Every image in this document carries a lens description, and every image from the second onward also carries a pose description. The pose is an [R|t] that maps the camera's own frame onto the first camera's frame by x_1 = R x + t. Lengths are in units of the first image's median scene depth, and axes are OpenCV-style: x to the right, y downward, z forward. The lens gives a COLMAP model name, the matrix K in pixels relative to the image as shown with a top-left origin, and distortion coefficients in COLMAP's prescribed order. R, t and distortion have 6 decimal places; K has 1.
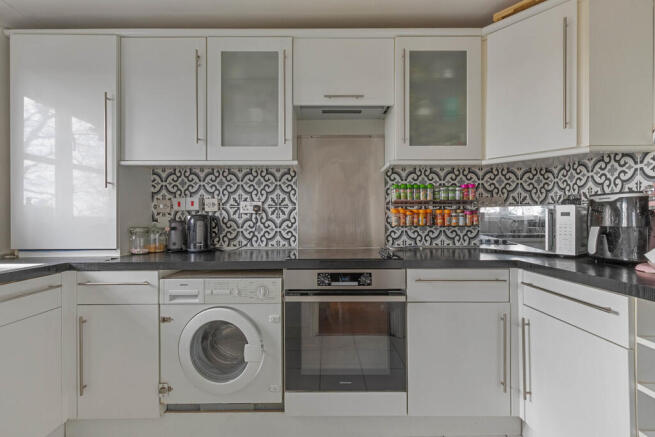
lens RADIAL K [[287.6, 0, 327.5], [0, 287.6, 218.5], [0, 0, 1]] dist [-0.001790, -0.000520]
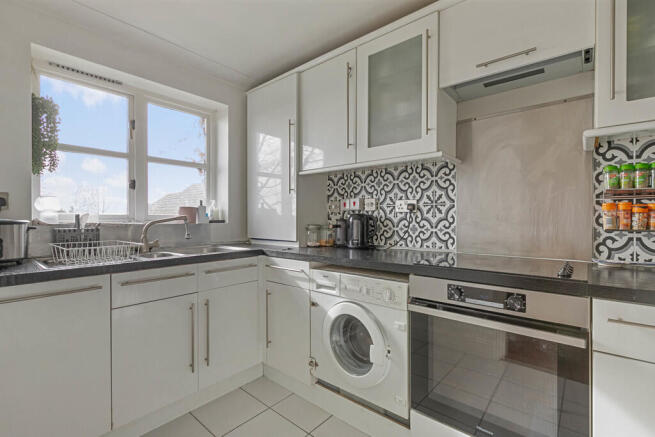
lens RADIAL K [[287.6, 0, 327.5], [0, 287.6, 218.5], [0, 0, 1]] dist [-0.001790, -0.000520]
pose [[0.770085, 0.005065, -0.637921, 0.161393], [-0.001247, 0.999979, 0.006434, -0.003086], [0.637940, -0.004159, 0.770075, 0.097665]]
